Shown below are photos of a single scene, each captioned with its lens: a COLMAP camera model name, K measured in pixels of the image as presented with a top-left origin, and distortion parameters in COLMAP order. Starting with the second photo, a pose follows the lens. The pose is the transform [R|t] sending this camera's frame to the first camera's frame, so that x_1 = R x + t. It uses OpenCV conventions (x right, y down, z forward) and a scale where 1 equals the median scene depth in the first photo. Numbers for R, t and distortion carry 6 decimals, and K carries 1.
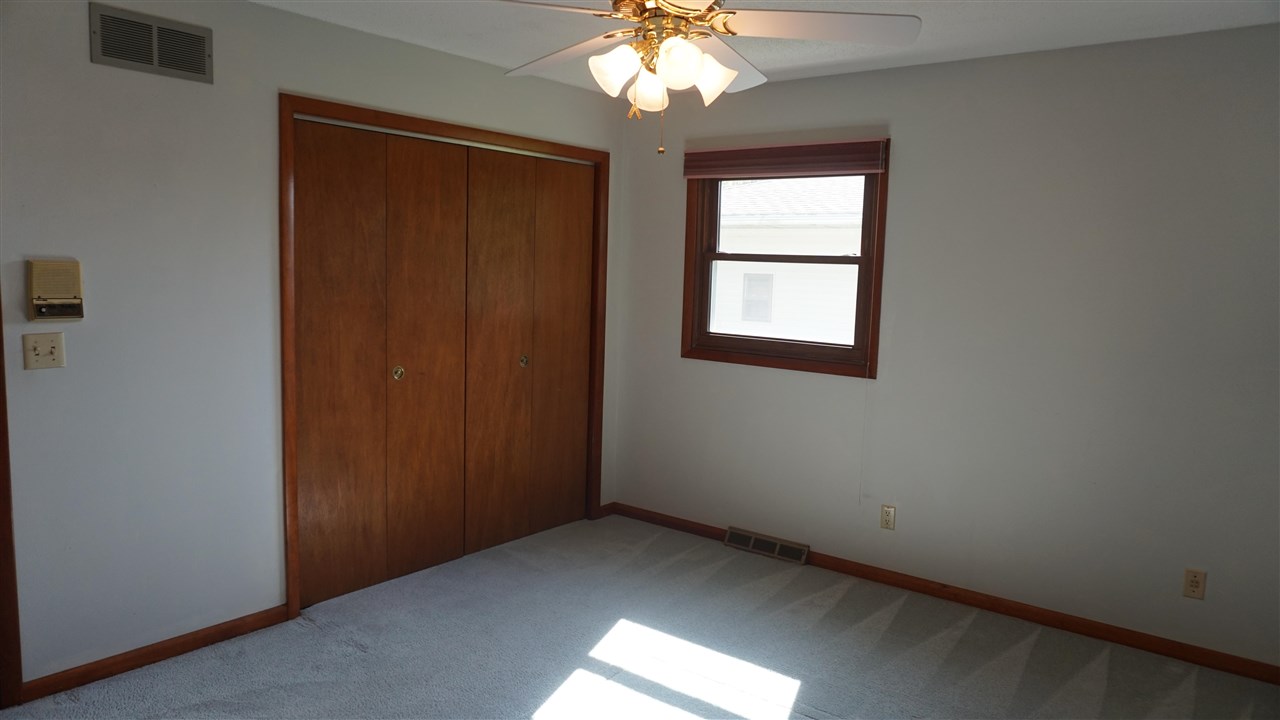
lens RADIAL K [[852.8, 0, 640.0], [0, 852.8, 360.0], [0, 0, 1]] dist [-0.068998, 0.040469]
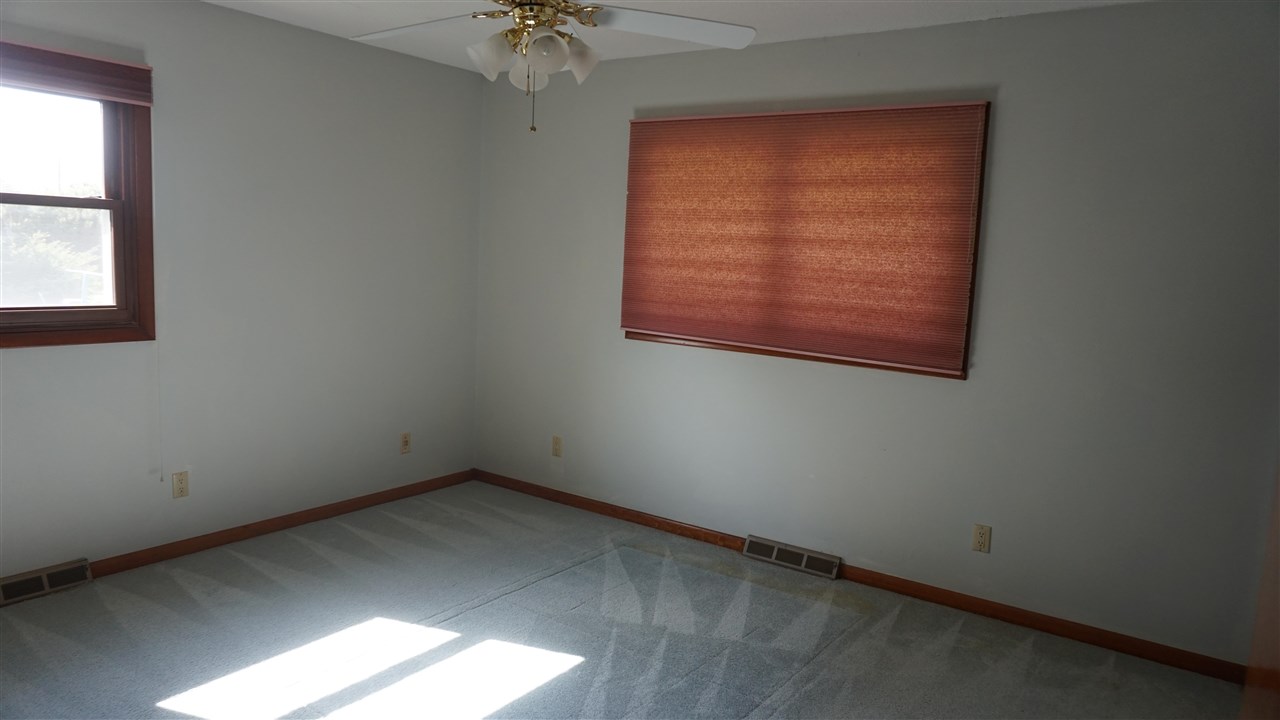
lens RADIAL K [[852.8, 0, 640.0], [0, 852.8, 360.0], [0, 0, 1]] dist [-0.068998, 0.040469]
pose [[-0.060286, -0.156696, 0.985805, -0.649607], [0.065663, 0.984840, 0.160558, -0.066854], [-0.996019, 0.074411, -0.049083, 0.553595]]
